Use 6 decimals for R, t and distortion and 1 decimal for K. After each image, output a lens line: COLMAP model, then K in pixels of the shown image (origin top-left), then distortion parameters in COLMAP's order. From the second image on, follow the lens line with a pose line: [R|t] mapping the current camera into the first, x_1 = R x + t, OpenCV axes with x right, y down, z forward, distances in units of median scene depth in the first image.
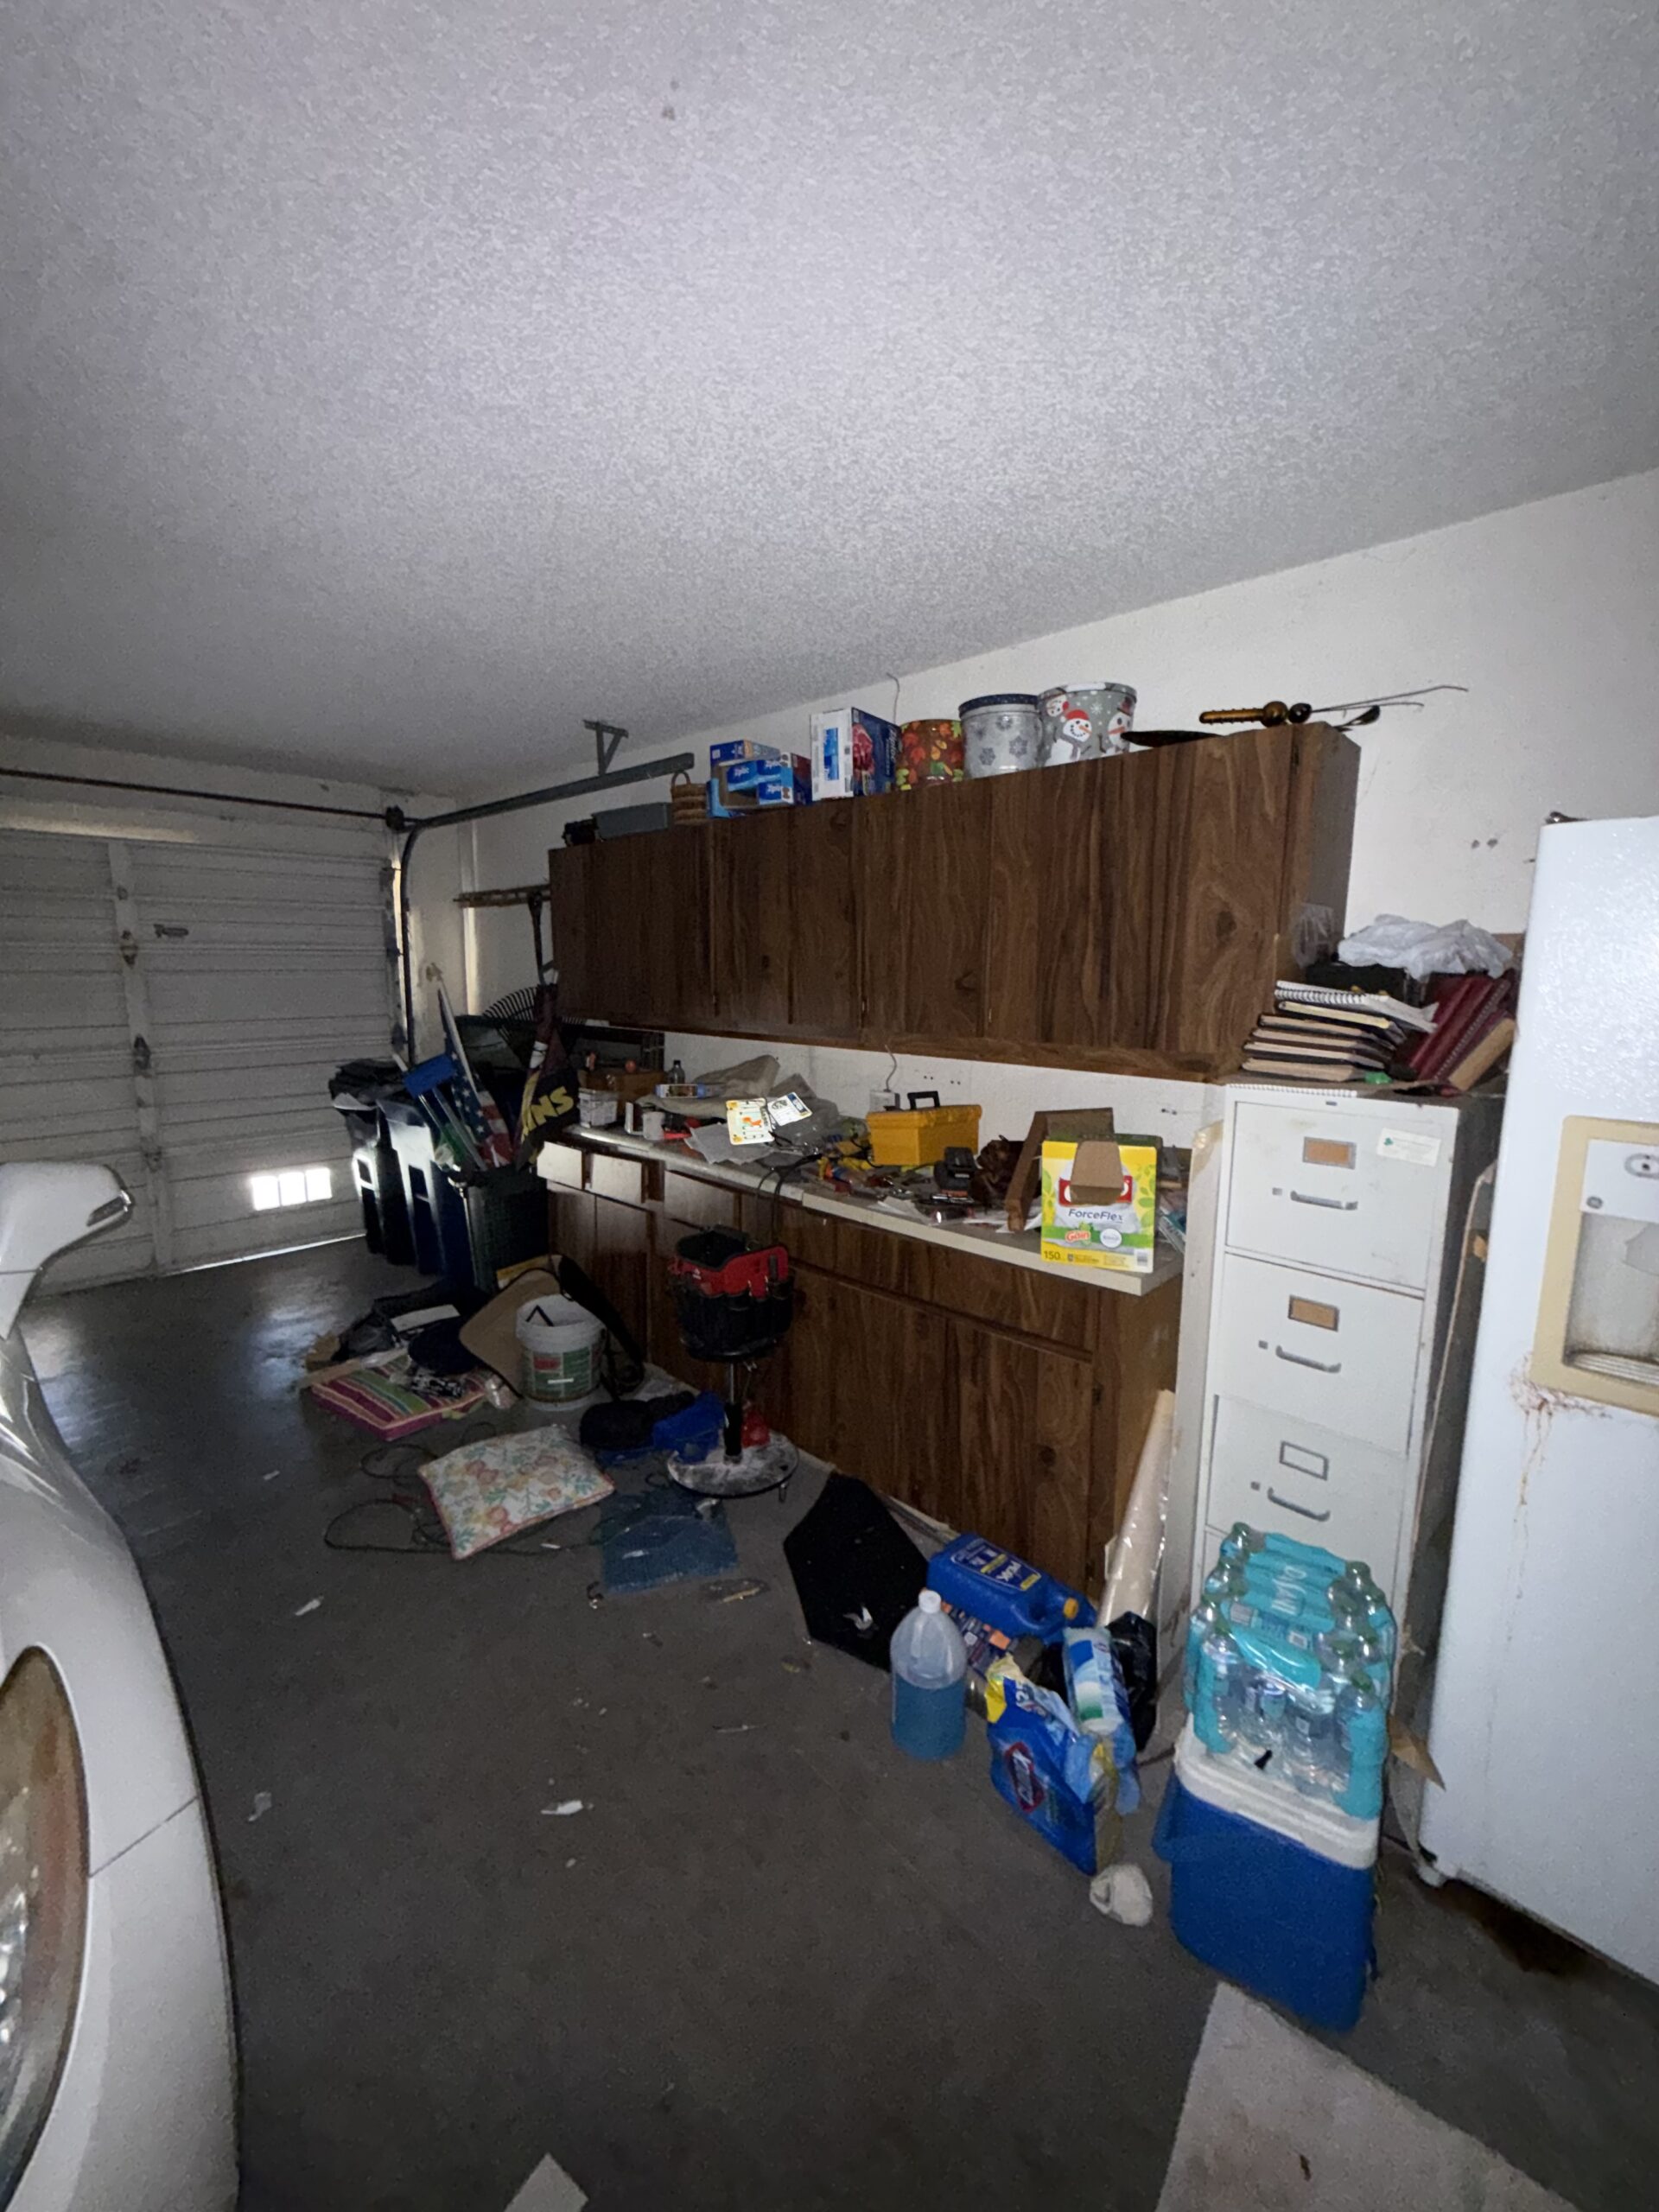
lens RADIAL K [[888.5, 0, 828.7], [0, 888.5, 1100.7], [0, 0, 1]] dist [-0.000800, -0.000475]
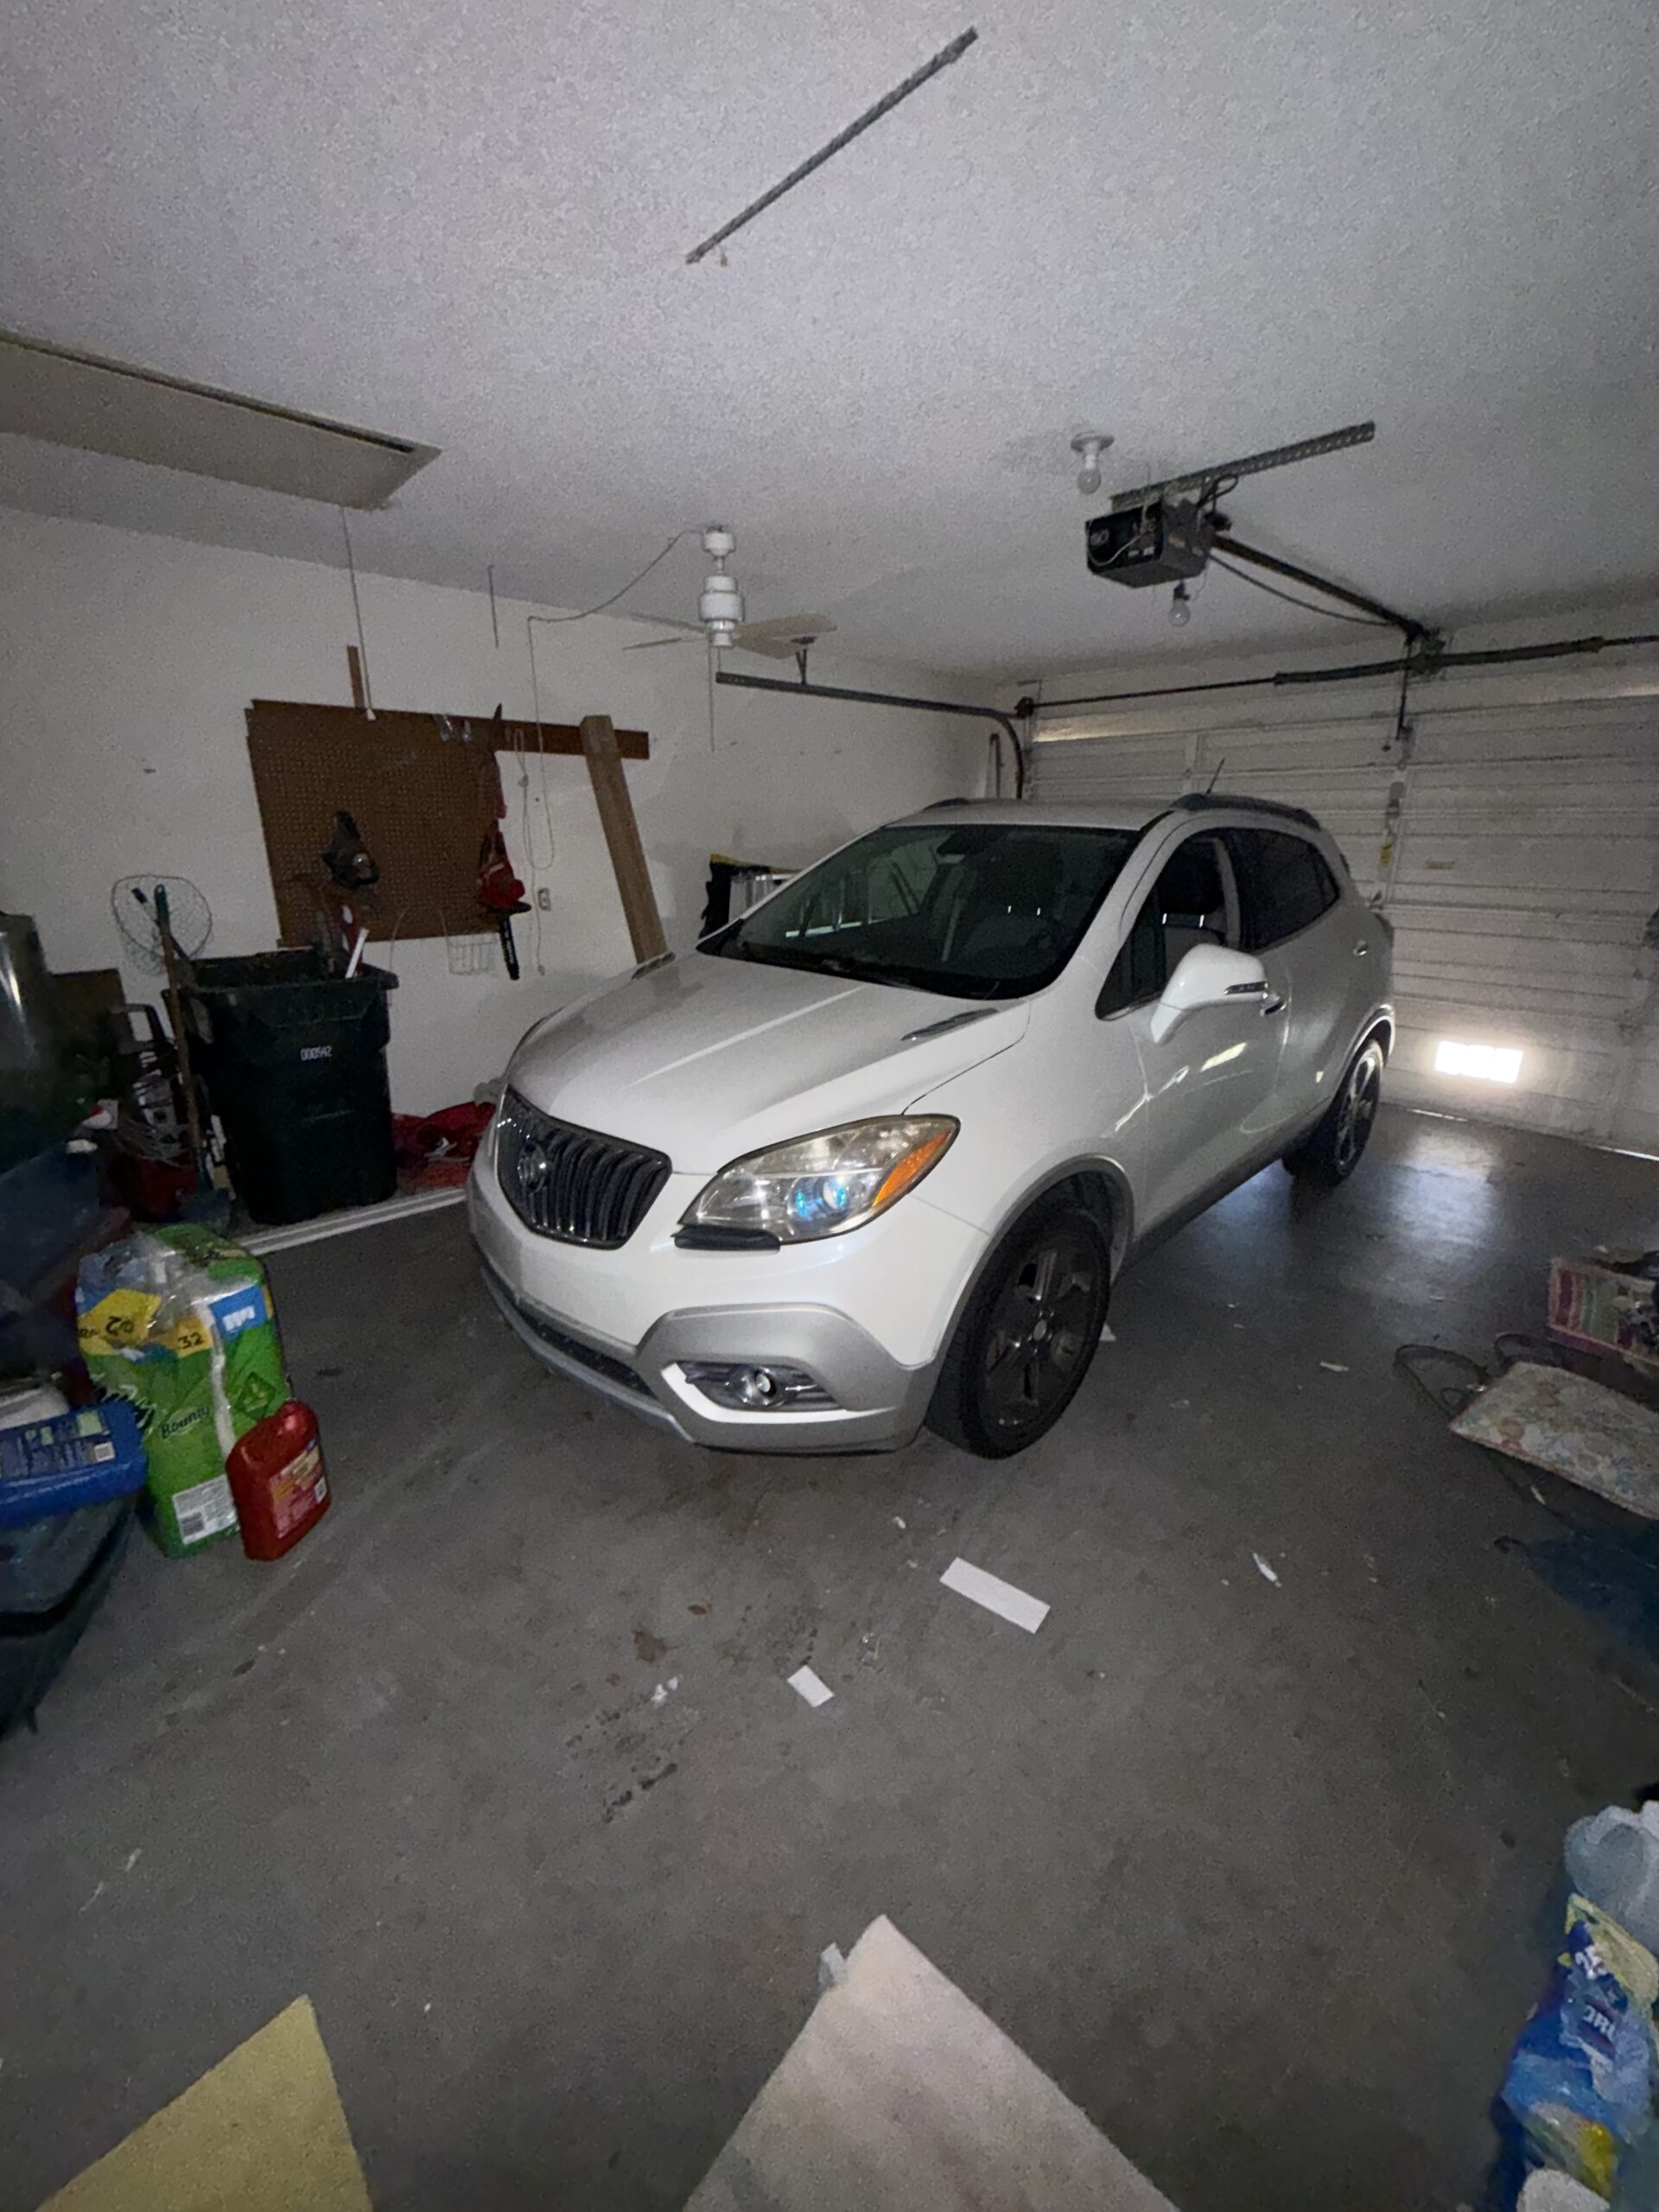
lens RADIAL K [[888.5, 0, 827.1], [0, 888.5, 1106.5], [0, 0, 1]] dist [-0.000800, -0.000475]
pose [[-0.068830, 0.287861, -0.955196, 0.482690], [-0.153328, 0.943038, 0.295245, -0.021077], [0.985775, 0.166780, -0.020772, 0.253792]]
